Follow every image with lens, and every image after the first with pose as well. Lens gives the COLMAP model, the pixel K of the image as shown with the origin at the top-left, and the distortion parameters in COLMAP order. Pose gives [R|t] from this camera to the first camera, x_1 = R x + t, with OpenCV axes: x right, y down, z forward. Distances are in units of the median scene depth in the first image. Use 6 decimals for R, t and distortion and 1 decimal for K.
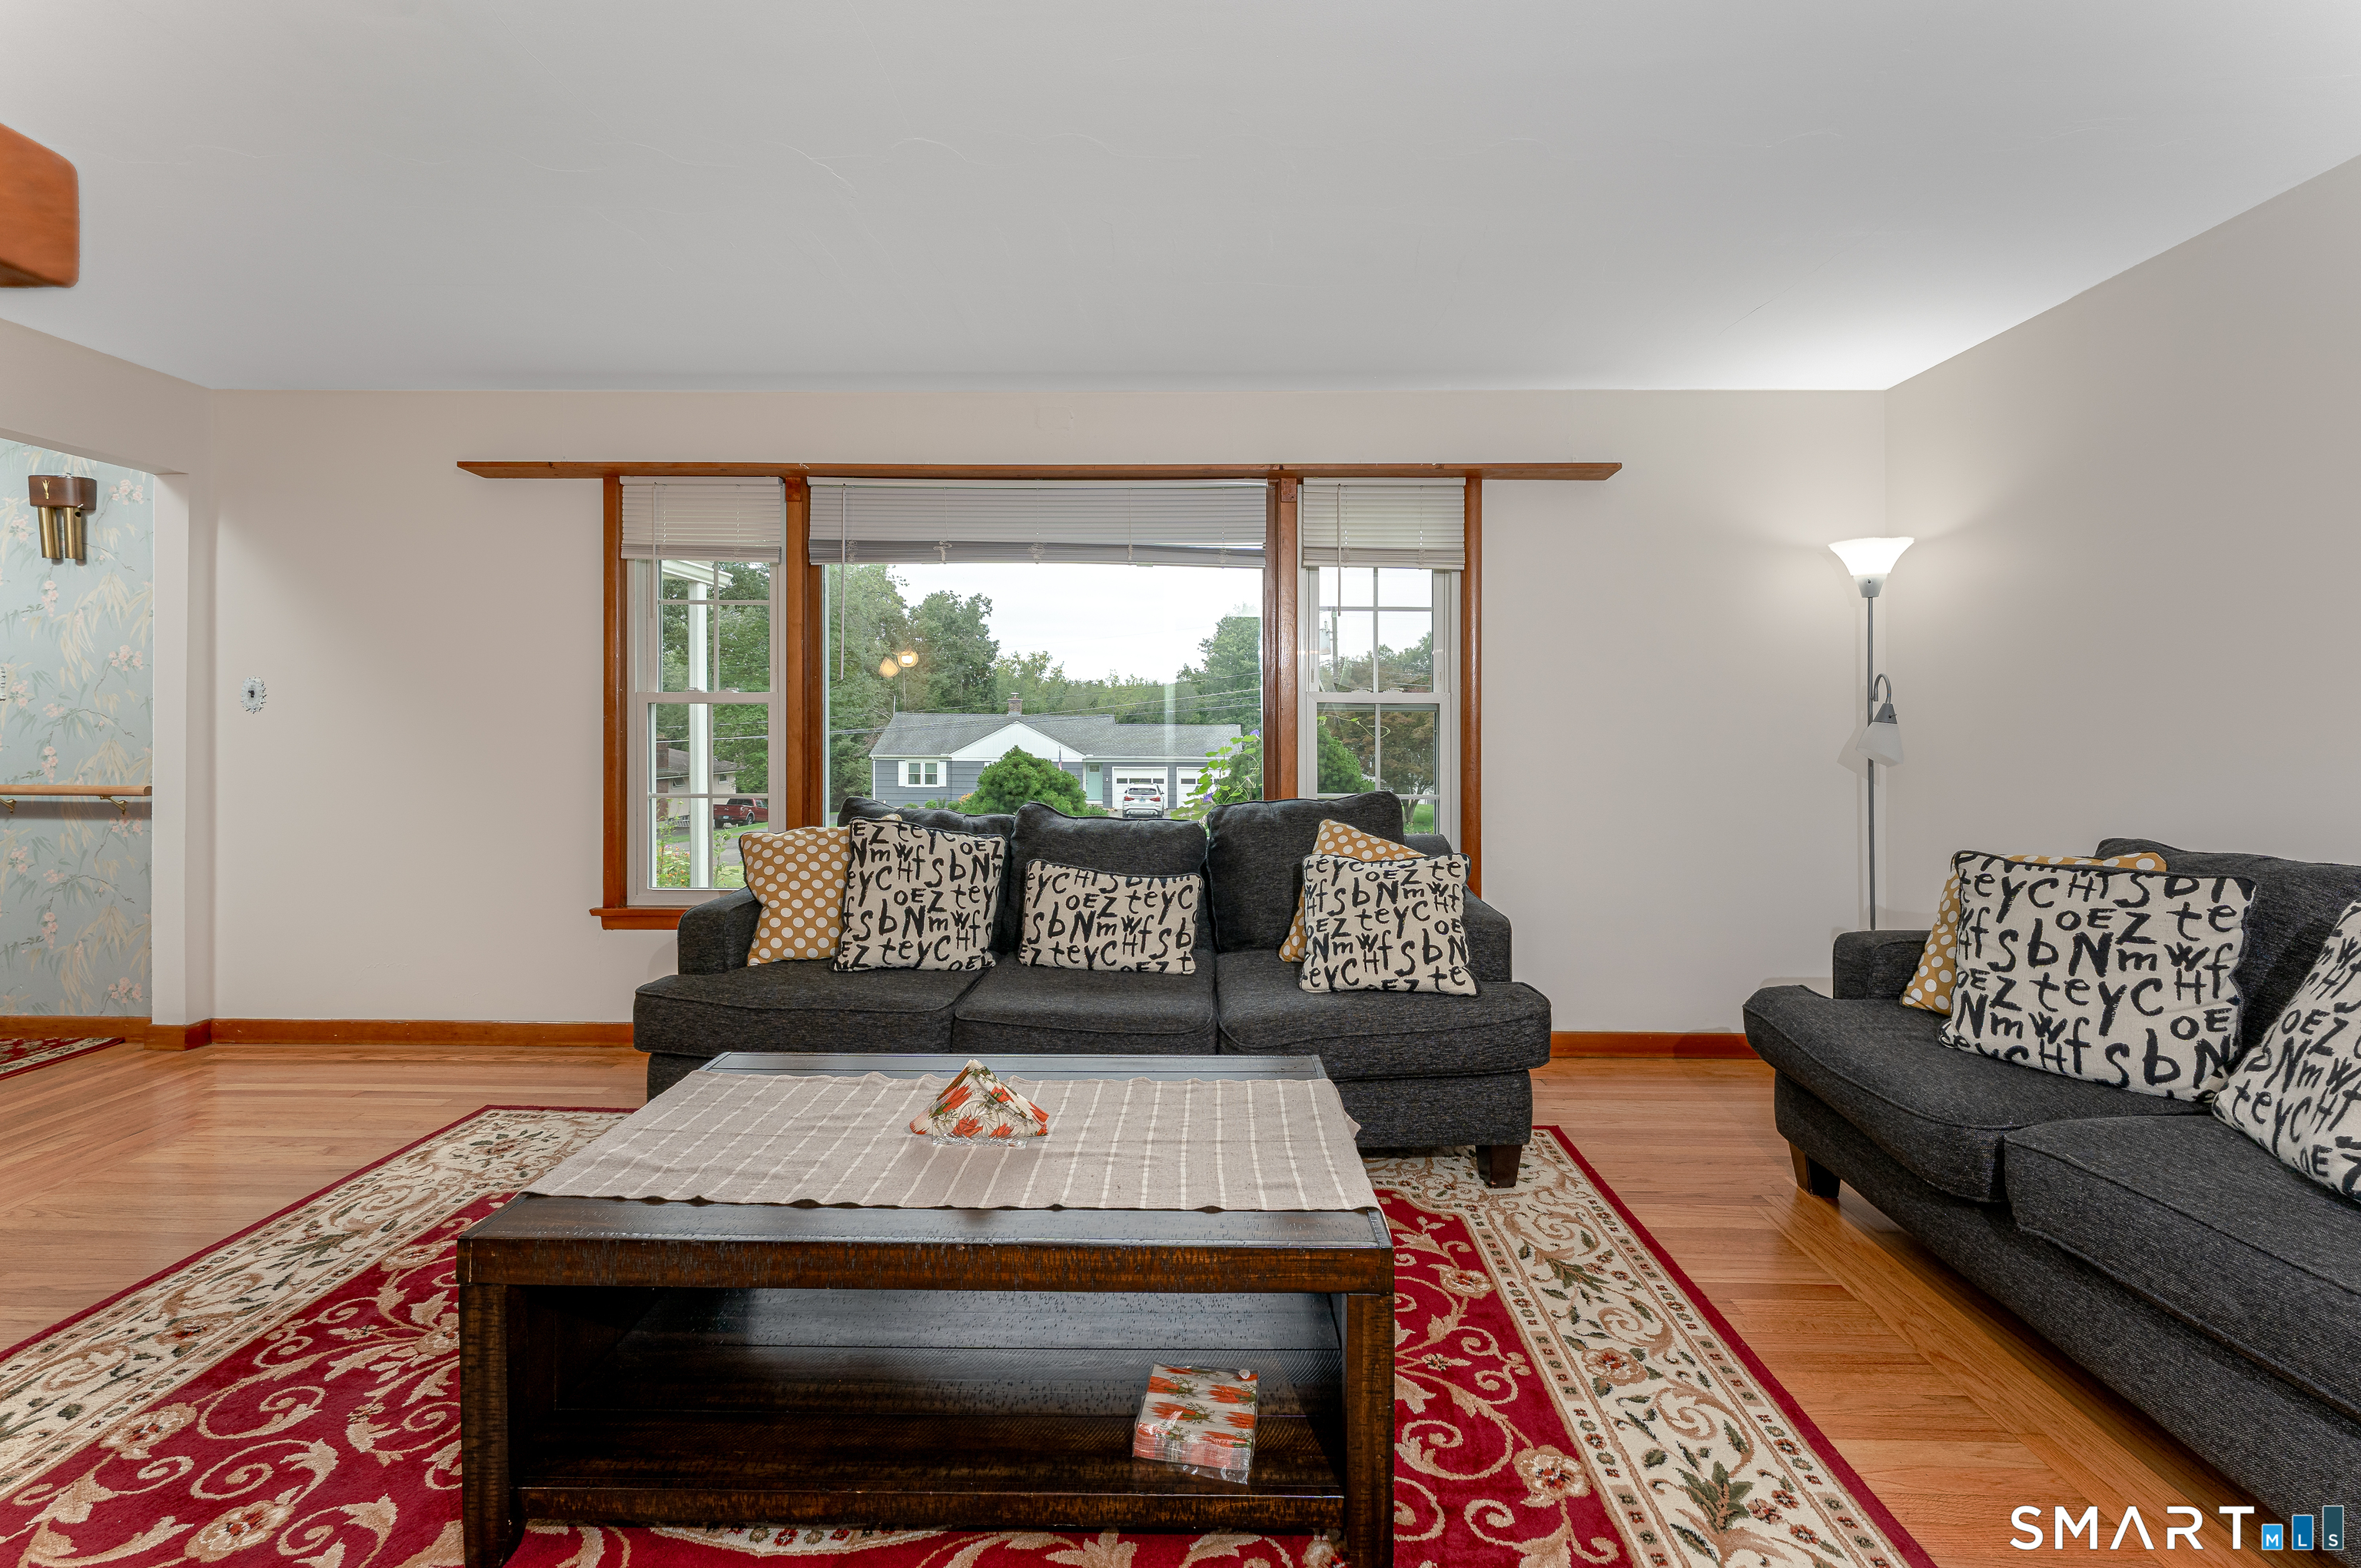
lens RADIAL K [[957.2, 0, 1185.8], [0, 957.2, 753.7], [0, 0, 1]] dist [0.001501, -0.002288]
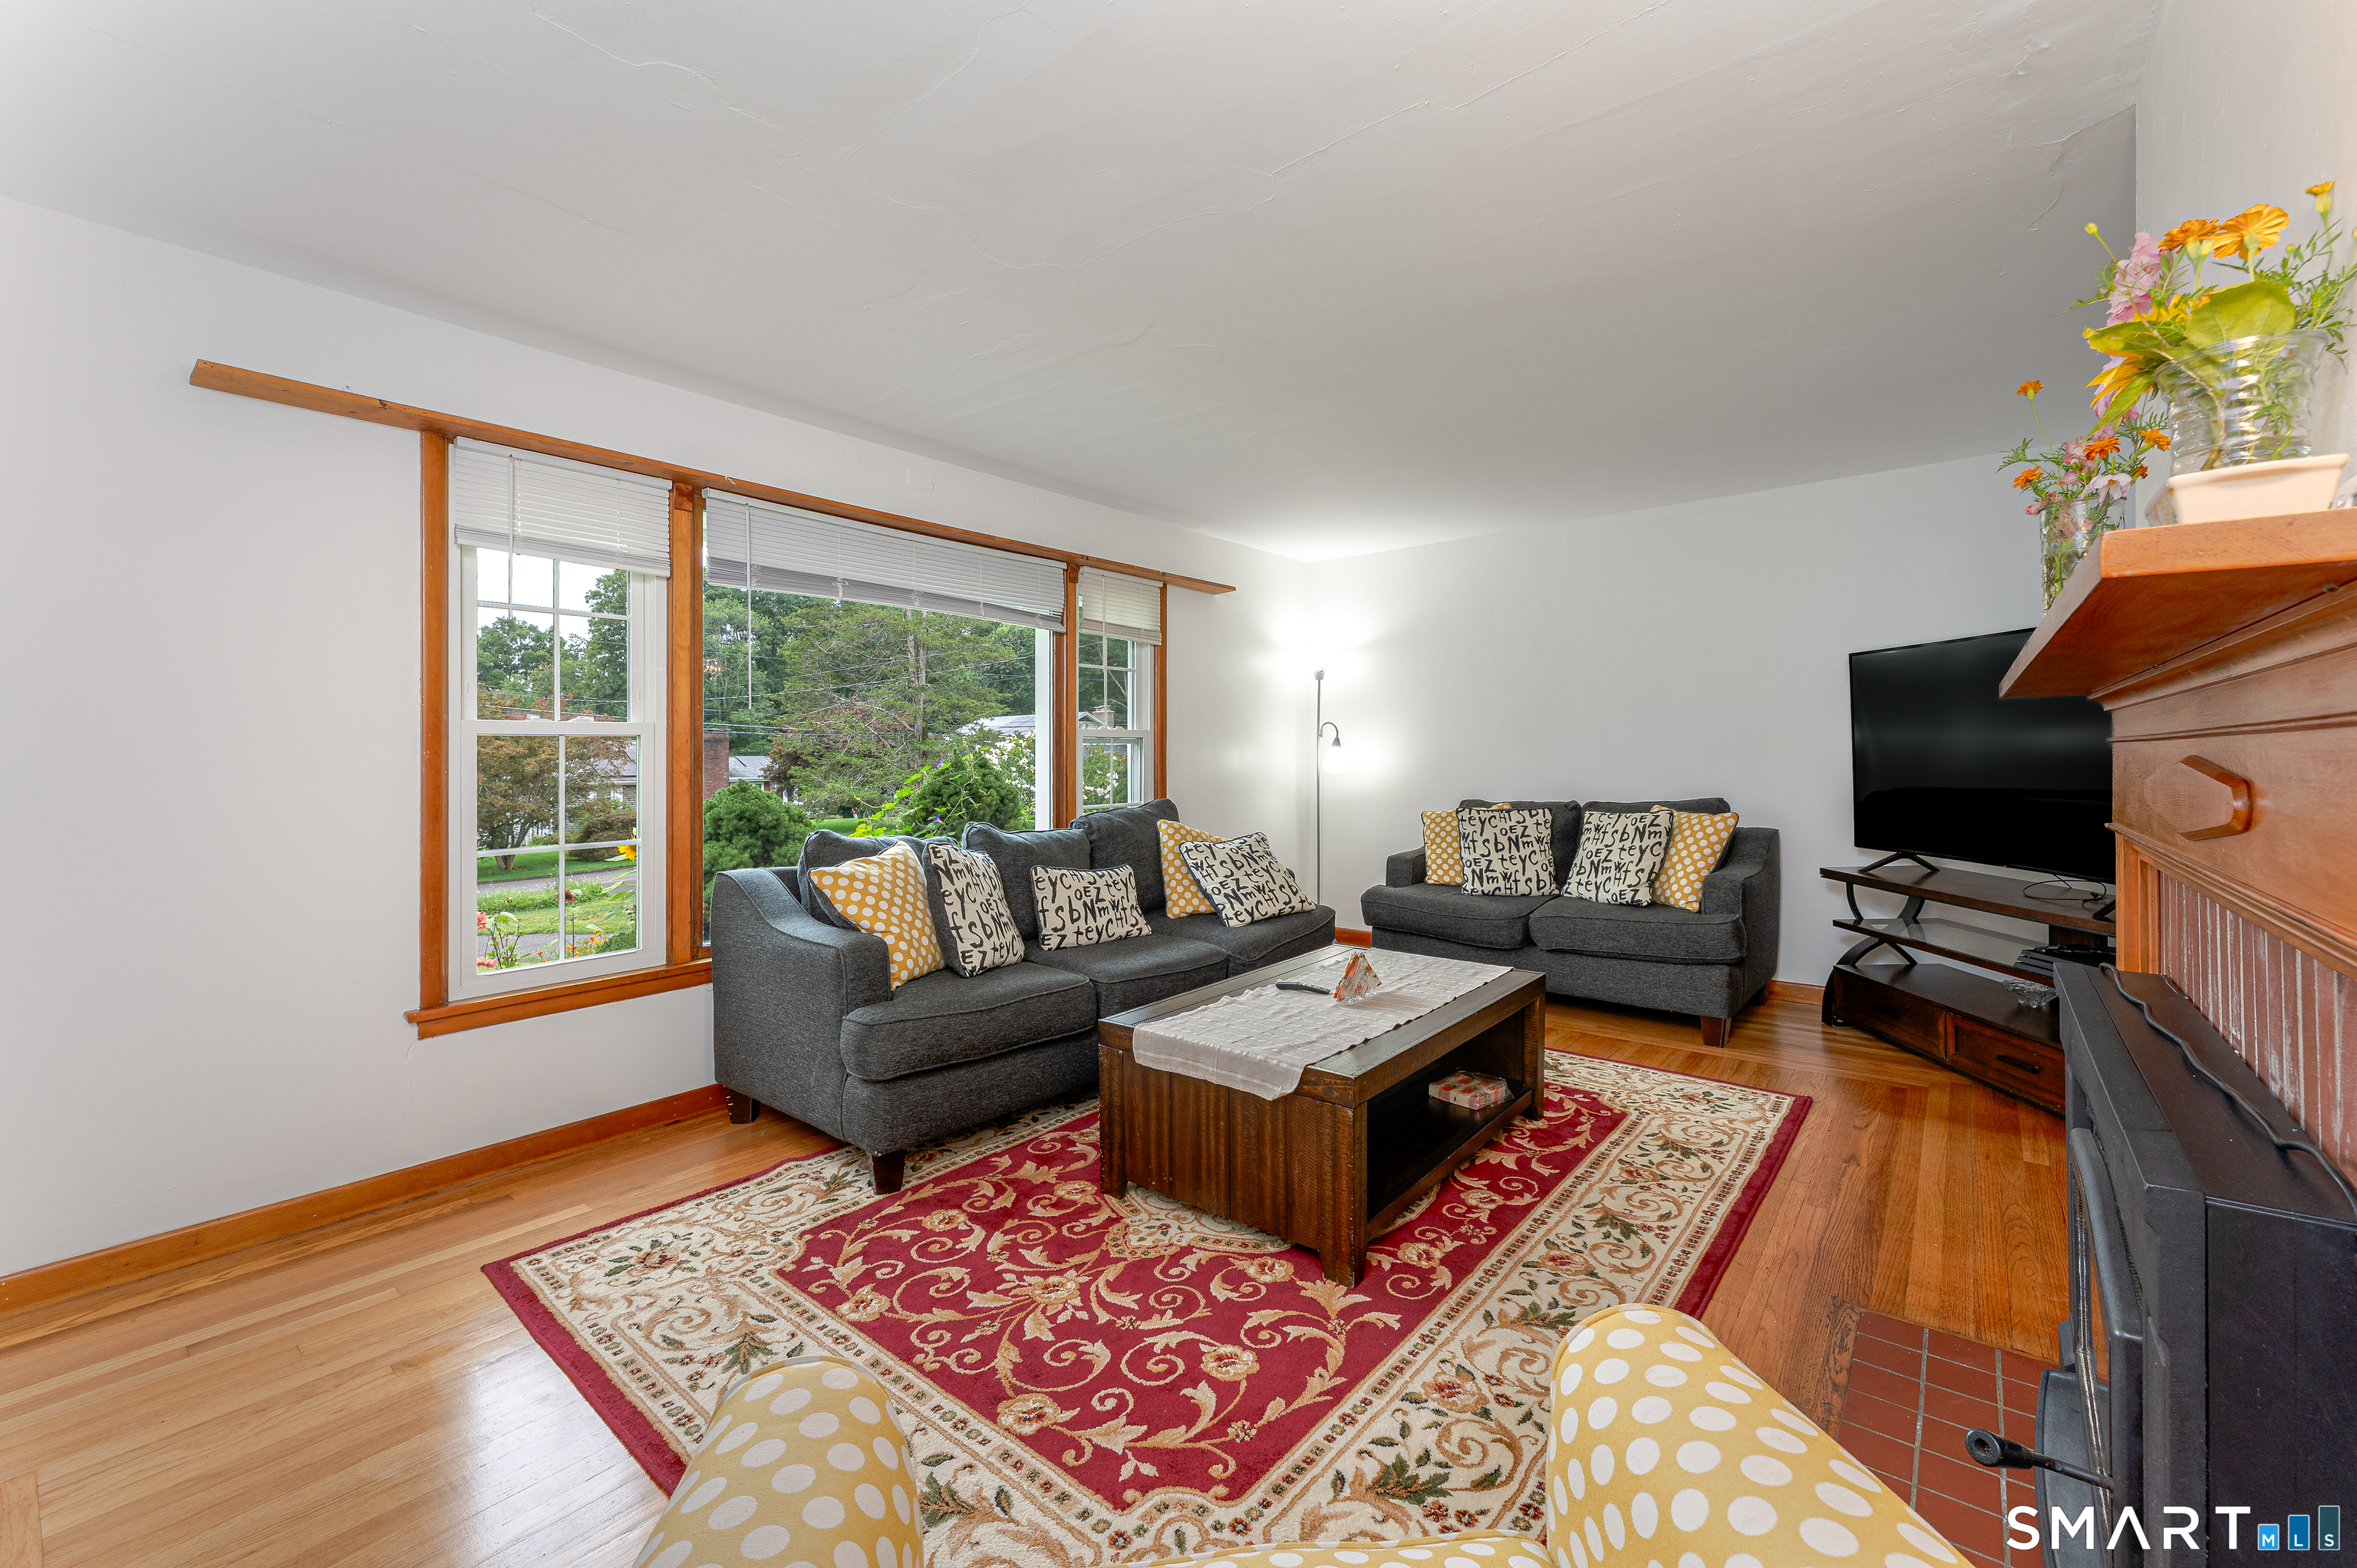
lens RADIAL K [[955.5, 0, 1169.6], [0, 955.5, 771.6], [0, 0, 1]] dist [0.001501, -0.002288]
pose [[0.632066, -0.023907, 0.774546, -1.315079], [0.033067, 0.999446, 0.003865, -0.009818], [-0.774209, 0.023169, 0.632506, 0.131570]]
